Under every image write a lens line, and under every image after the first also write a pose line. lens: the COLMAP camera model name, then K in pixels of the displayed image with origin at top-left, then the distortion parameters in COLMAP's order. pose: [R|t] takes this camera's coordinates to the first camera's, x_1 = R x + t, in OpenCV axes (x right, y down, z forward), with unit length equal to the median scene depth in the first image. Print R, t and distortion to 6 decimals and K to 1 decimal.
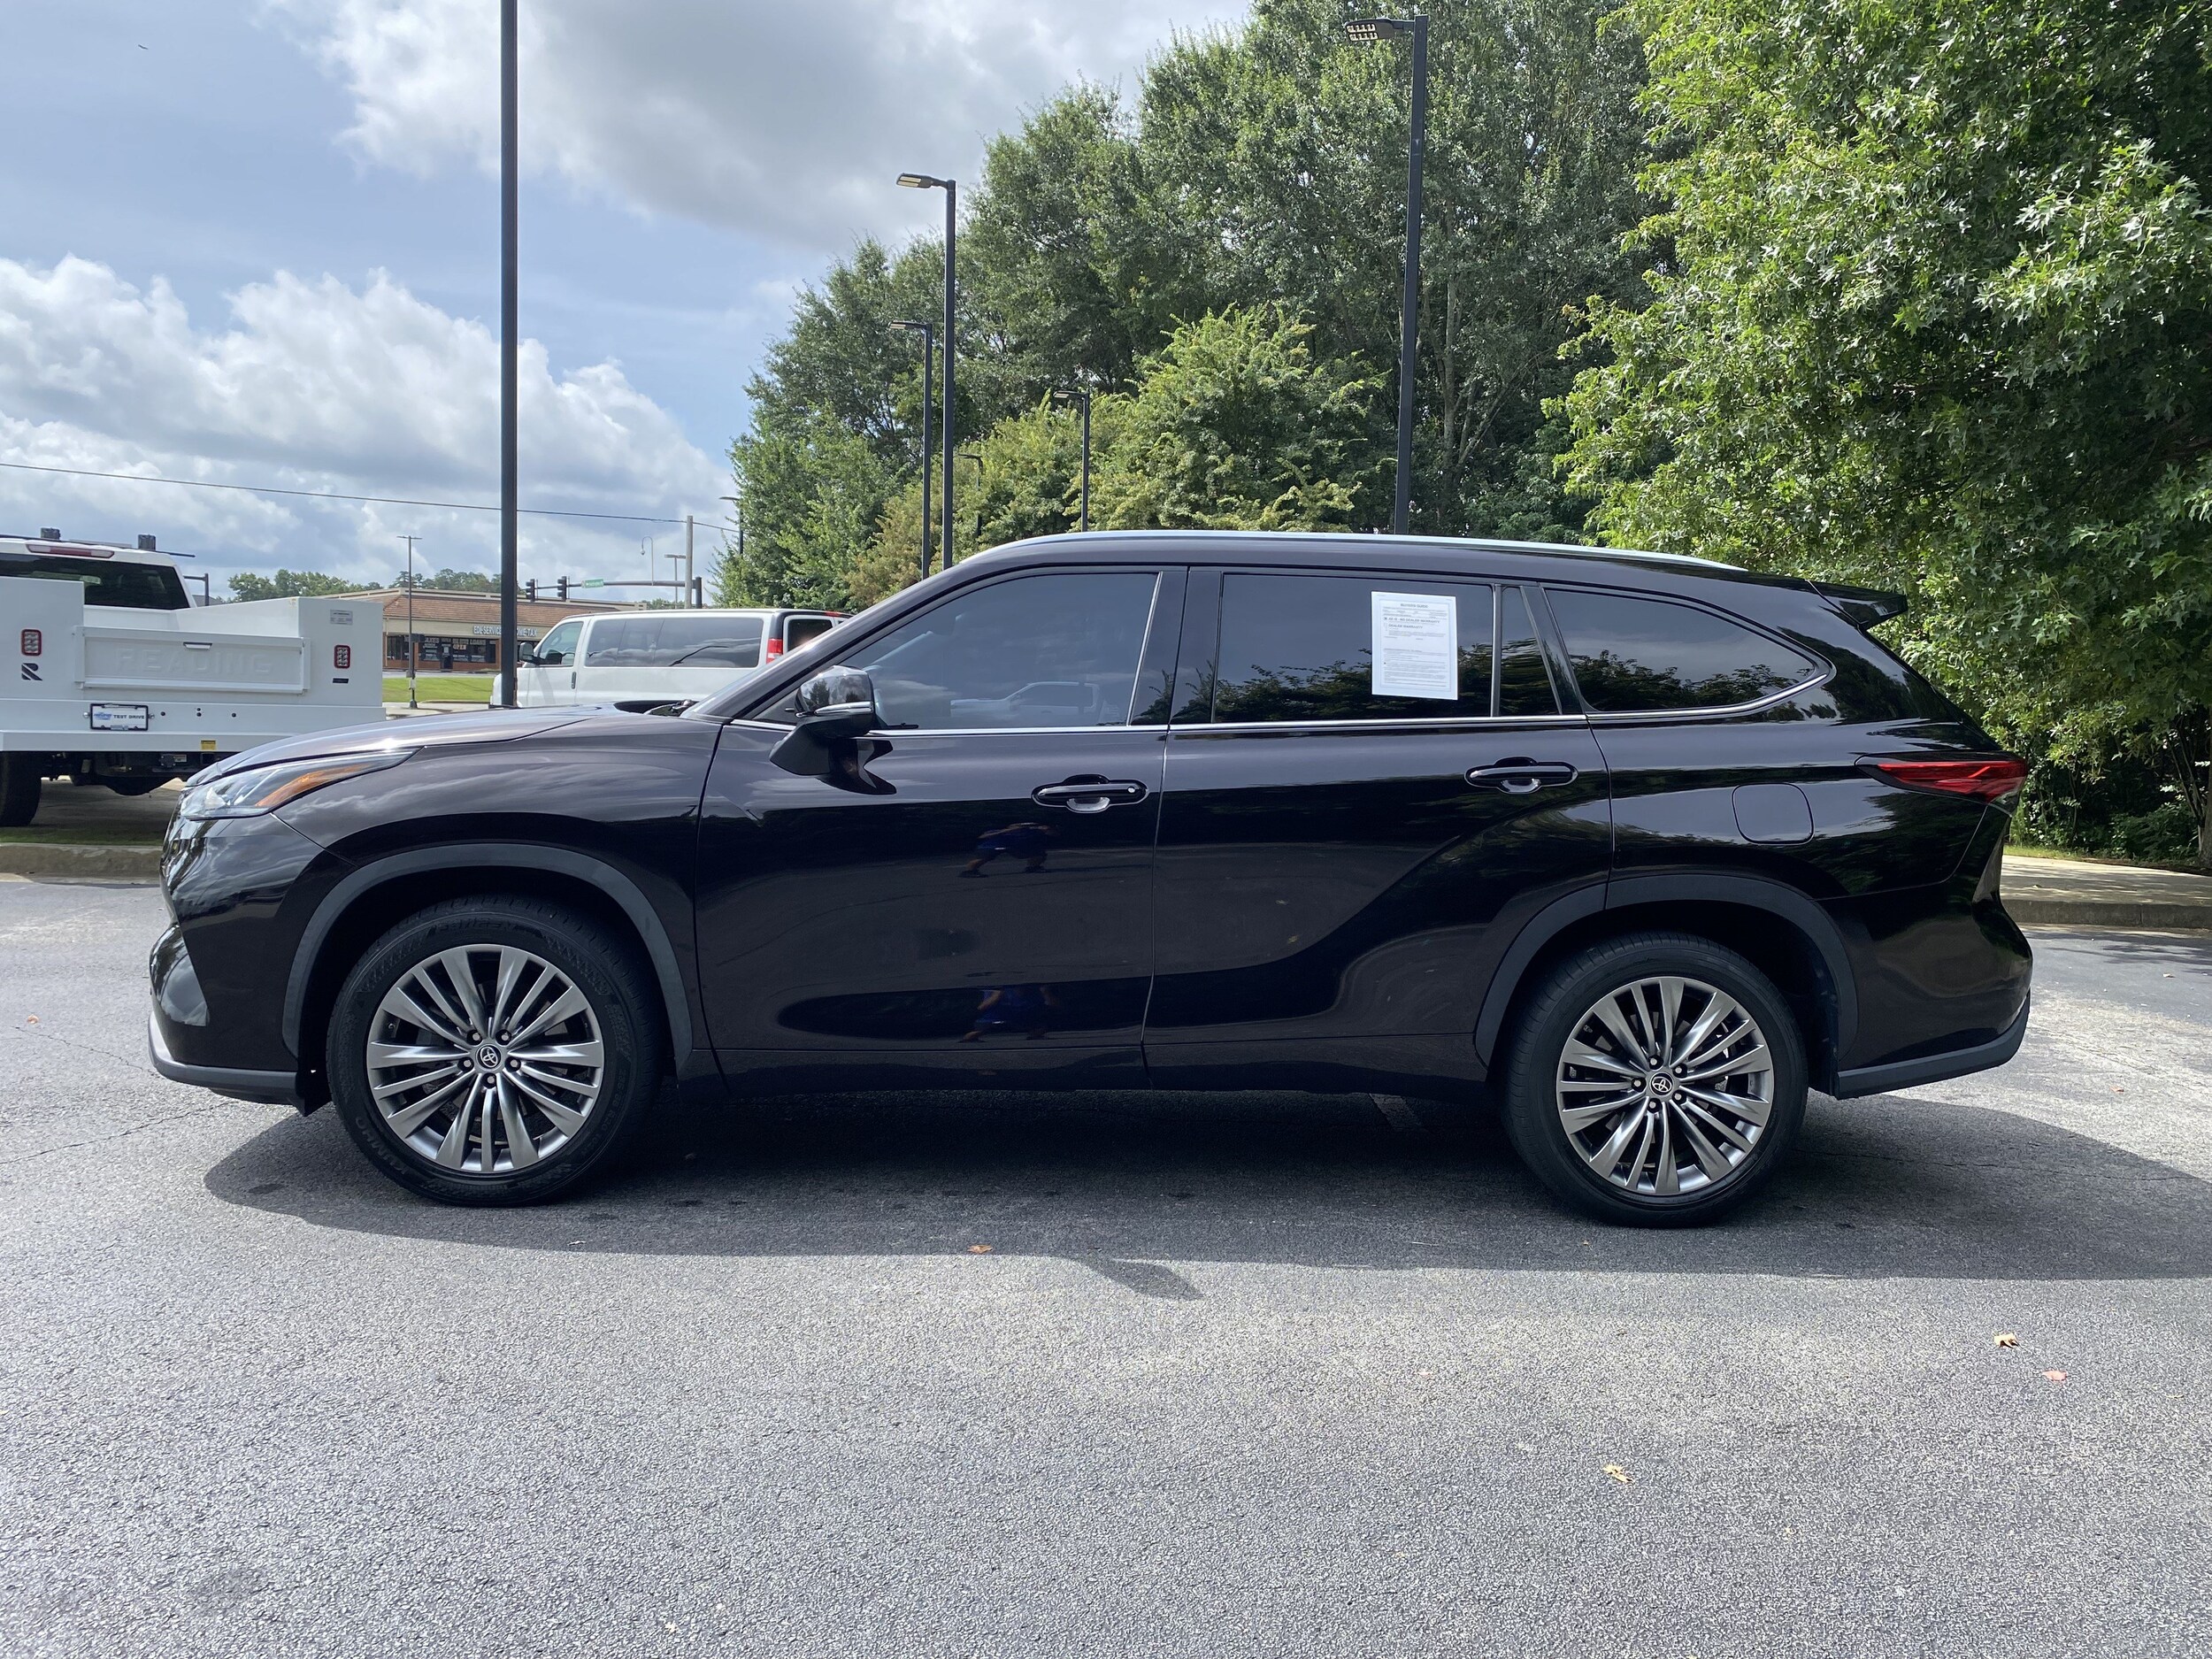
lens RADIAL K [[1679.0, 0, 1111.3], [0, 1679.0, 820.9], [0, 0, 1]] dist [0.036633, -0.032332]
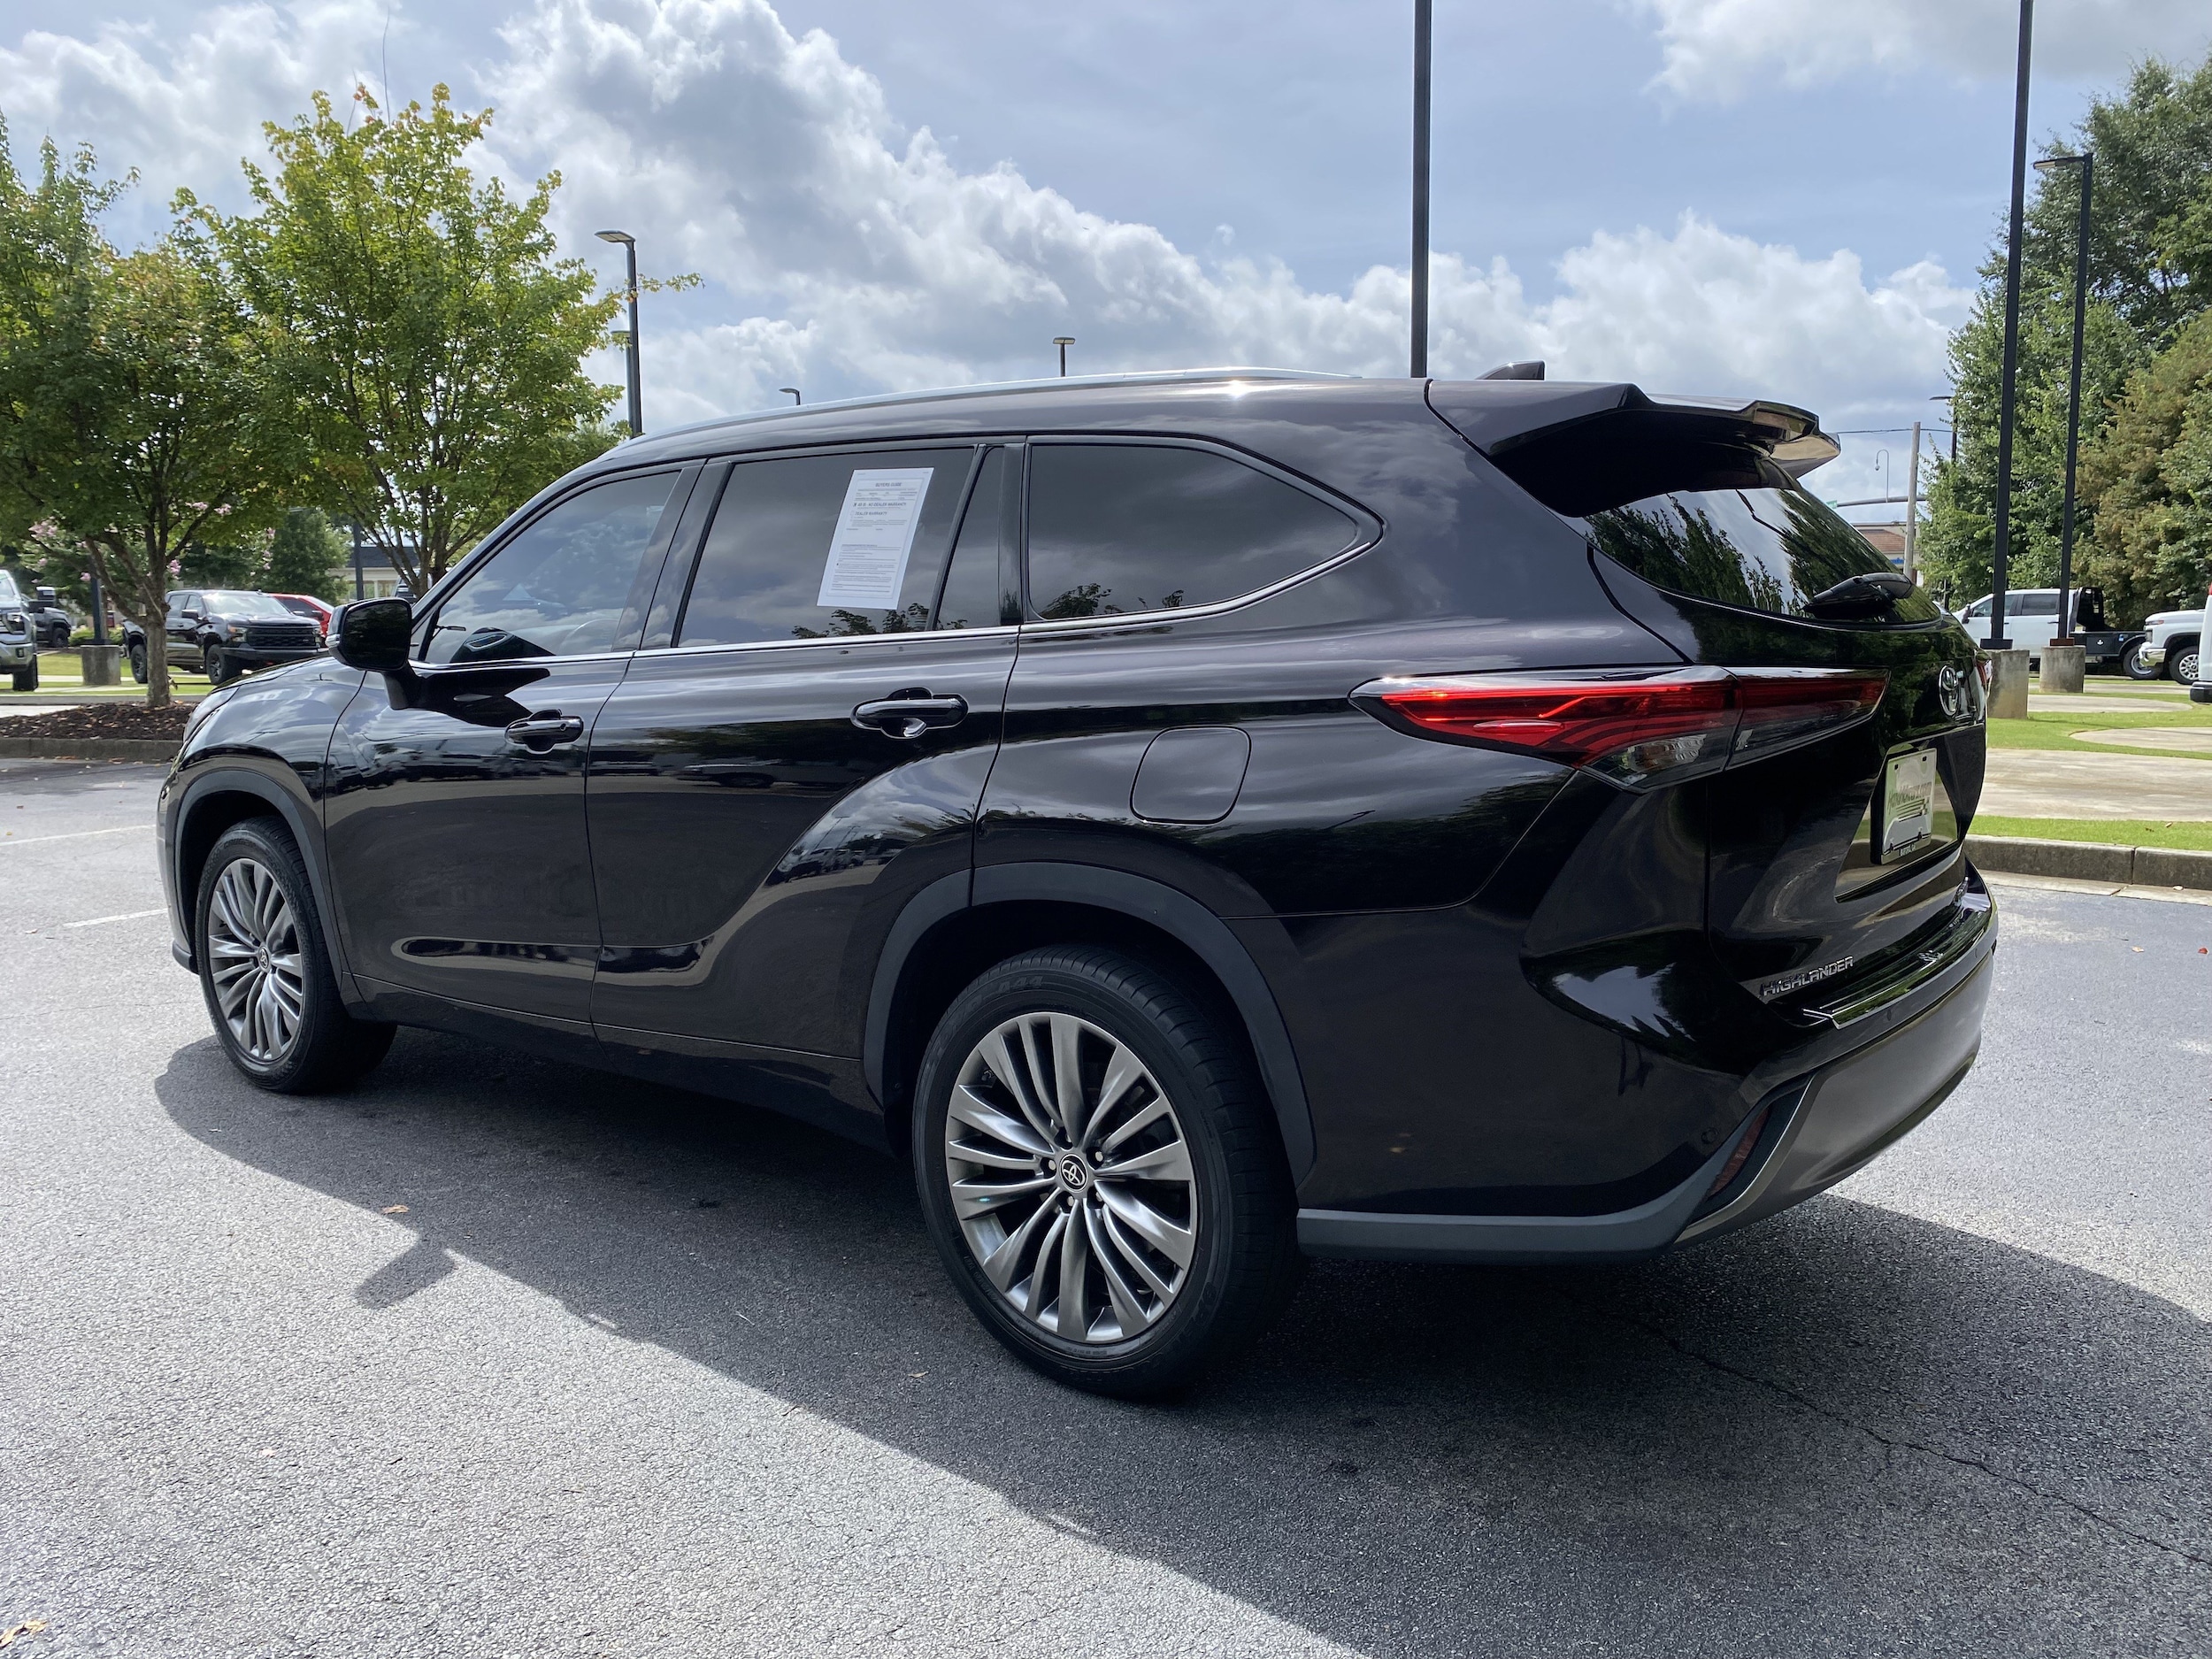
lens RADIAL K [[1679.0, 0, 1106.4], [0, 1679.0, 831.0], [0, 0, 1]] dist [0.036633, -0.032332]
pose [[0.741415, 0.048837, -0.669267, 0.074888], [-0.018530, 0.998458, 0.052331, -0.001450], [0.670790, -0.026398, 0.741177, 0.050107]]
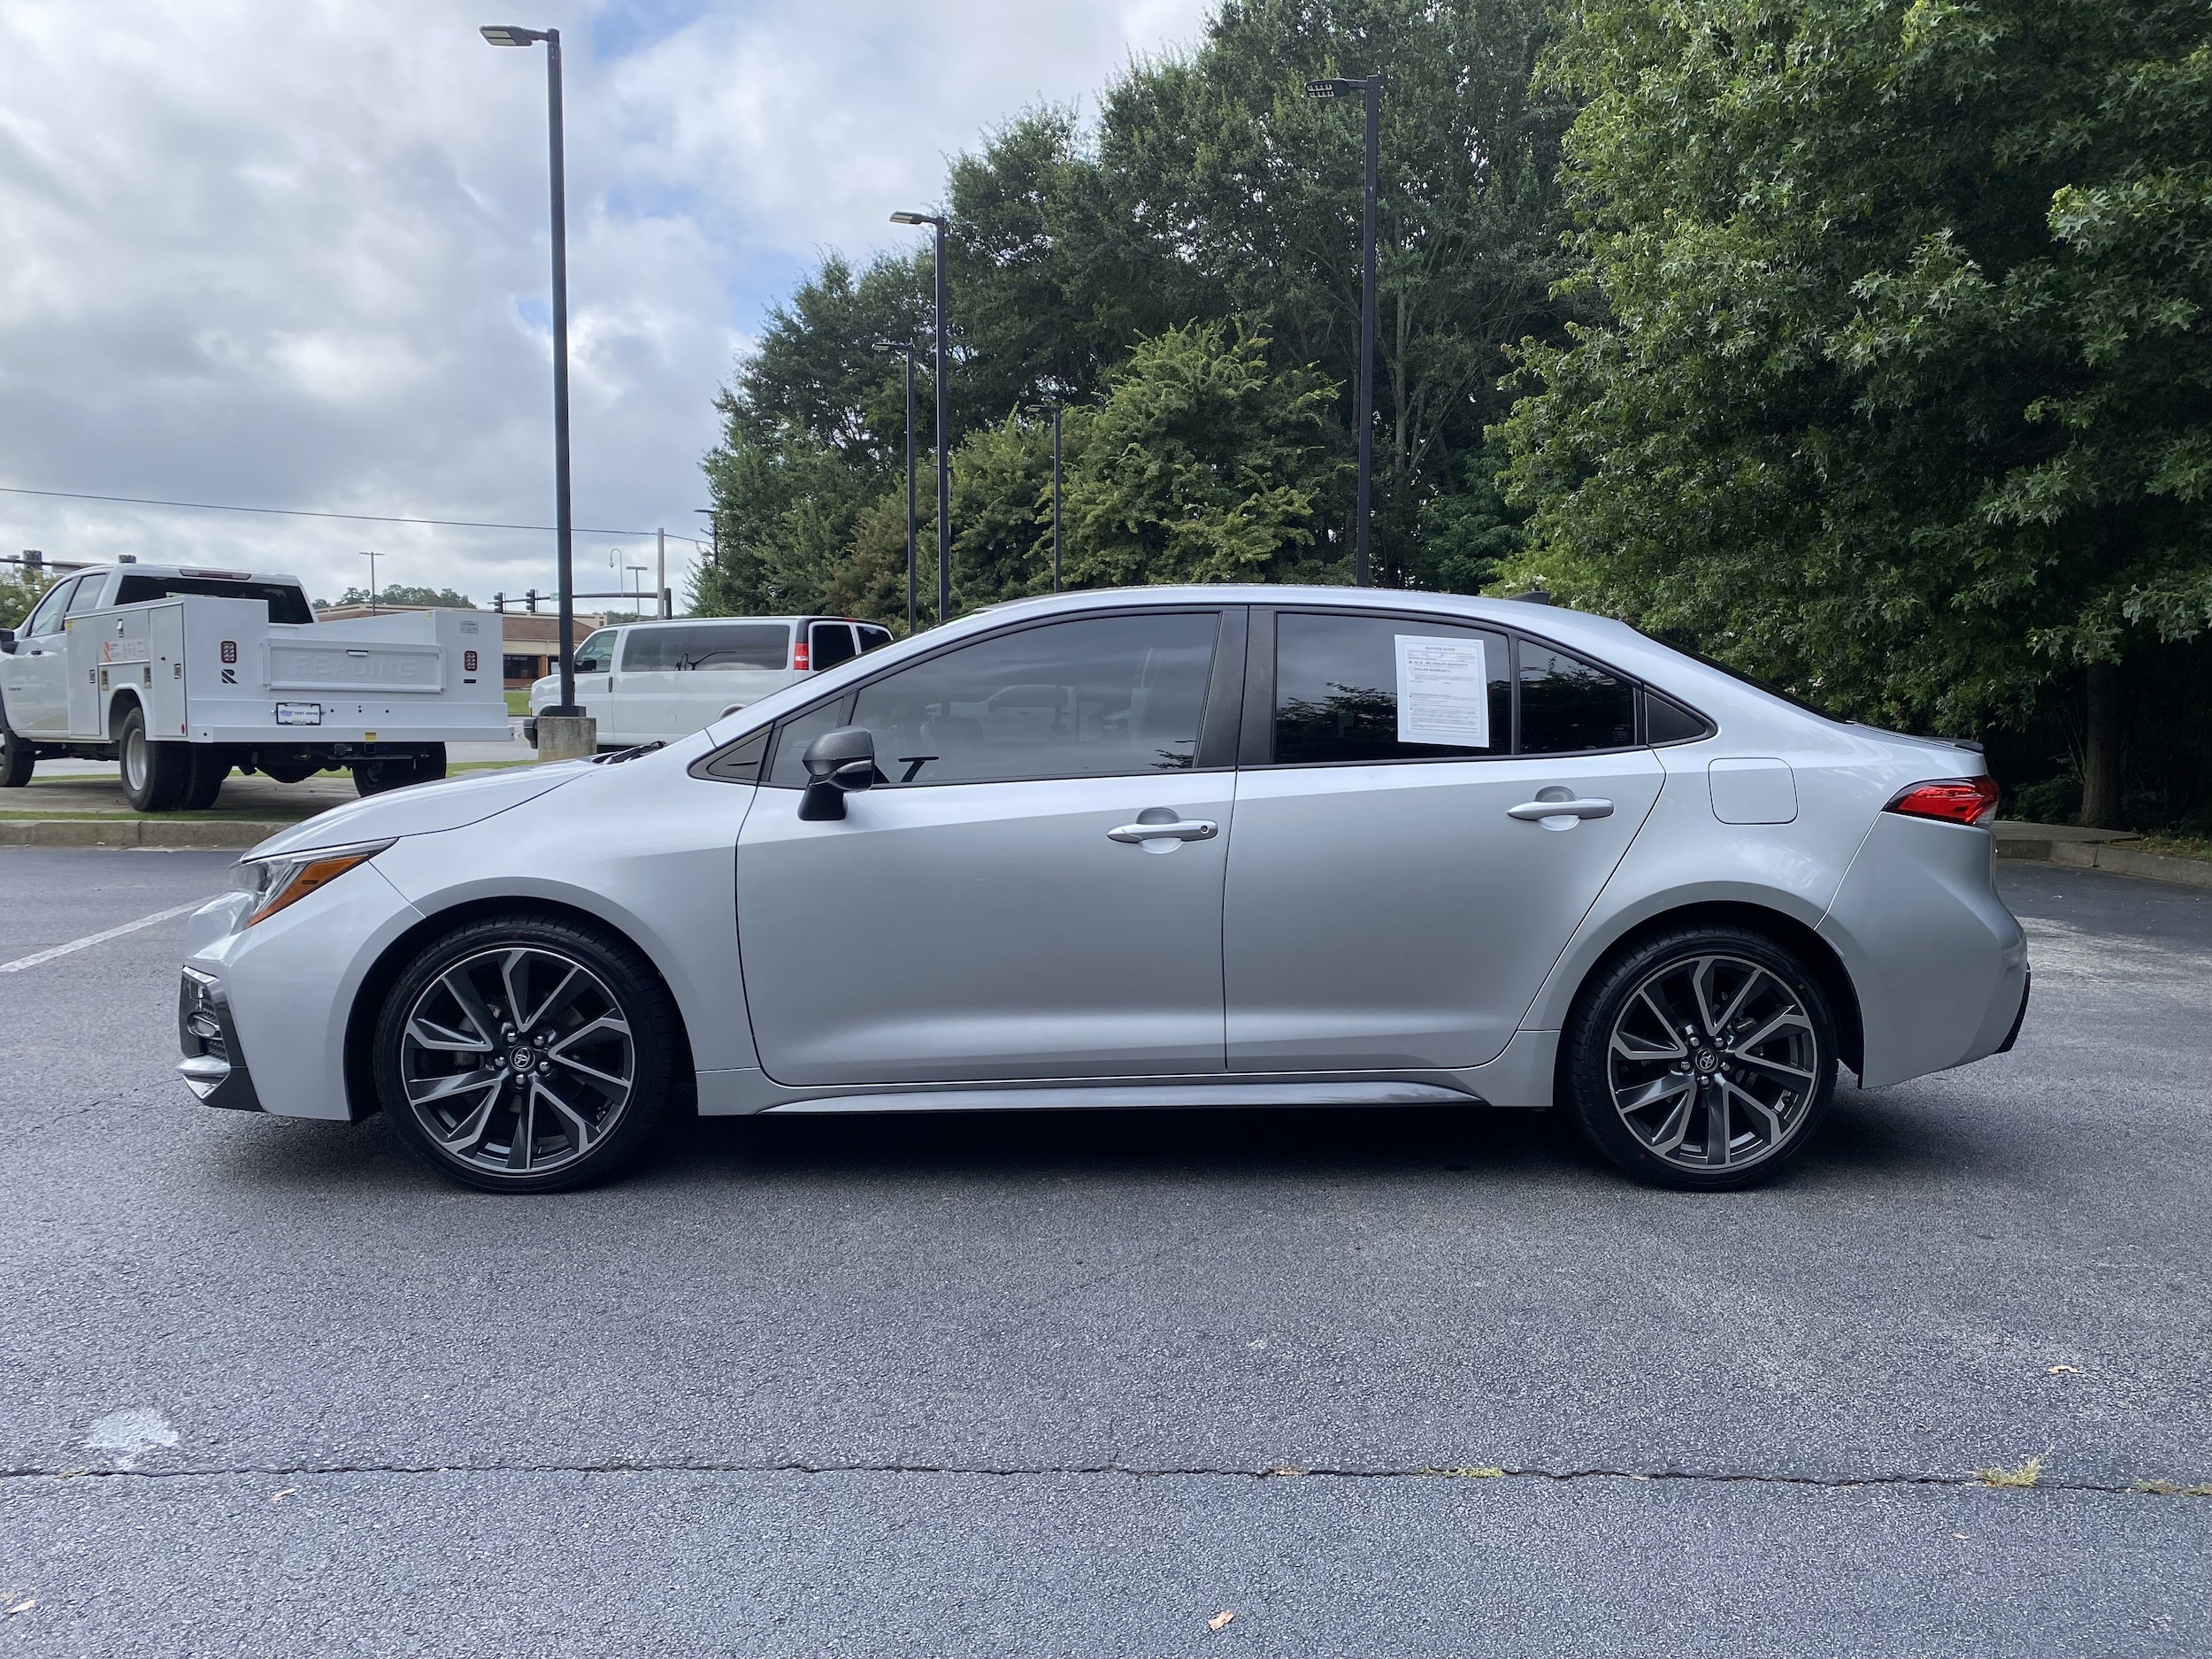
lens RADIAL K [[1679.0, 0, 1103.9], [0, 1679.0, 842.5], [0, 0, 1]] dist [0.036633, -0.032332]
pose [[0.999608, -0.019379, 0.020185, -0.010495], [0.019177, 0.999764, 0.010163, 0.006431], [-0.020377, -0.009772, 0.999745, -0.046025]]
